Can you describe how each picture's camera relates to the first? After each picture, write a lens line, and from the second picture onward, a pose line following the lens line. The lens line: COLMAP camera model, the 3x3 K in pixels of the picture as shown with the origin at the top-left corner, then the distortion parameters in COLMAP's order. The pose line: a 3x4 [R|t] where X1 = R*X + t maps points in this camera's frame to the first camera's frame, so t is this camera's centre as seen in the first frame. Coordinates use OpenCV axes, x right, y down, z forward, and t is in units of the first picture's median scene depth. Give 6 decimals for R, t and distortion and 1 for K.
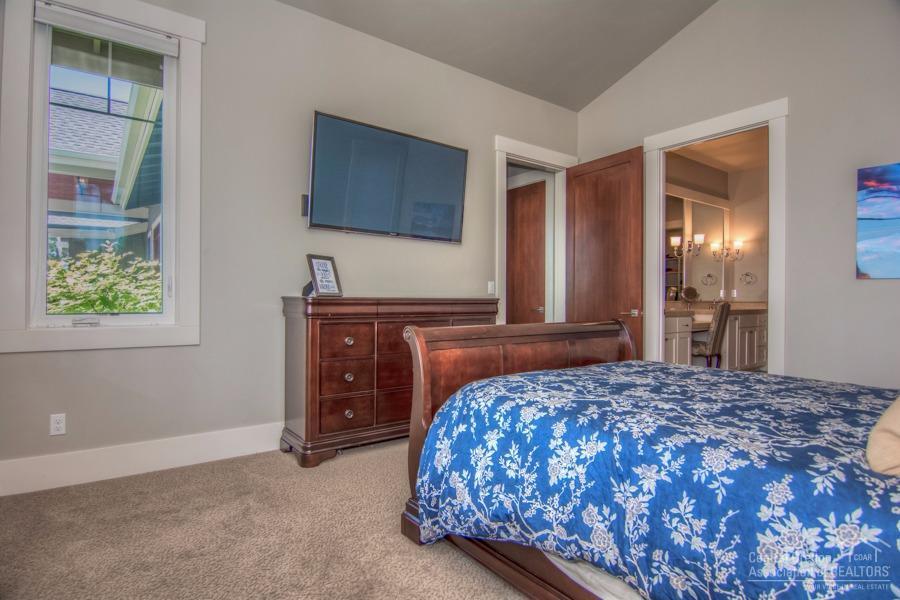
lens RADIAL K [[475.8, 0, 446.7], [0, 475.8, 303.0], [0, 0, 1]] dist [-0.021681, -0.002226]
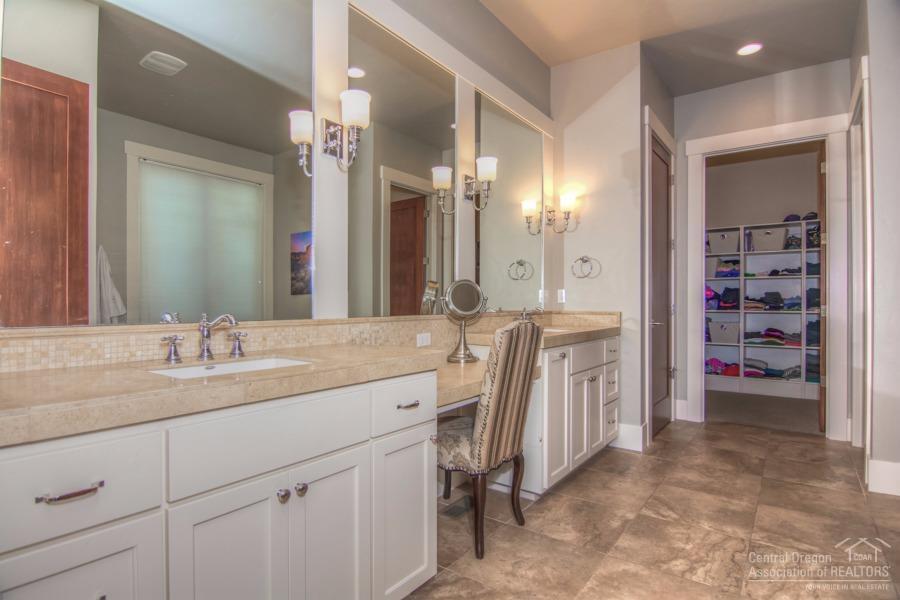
lens RADIAL K [[475.8, 0, 446.7], [0, 475.8, 303.0], [0, 0, 1]] dist [-0.021681, -0.002226]
pose [[0.954354, -0.000453, 0.298679, 0.335175], [0.001480, 0.999994, -0.003211, -0.011108], [-0.298675, 0.003506, 0.954348, 0.542676]]
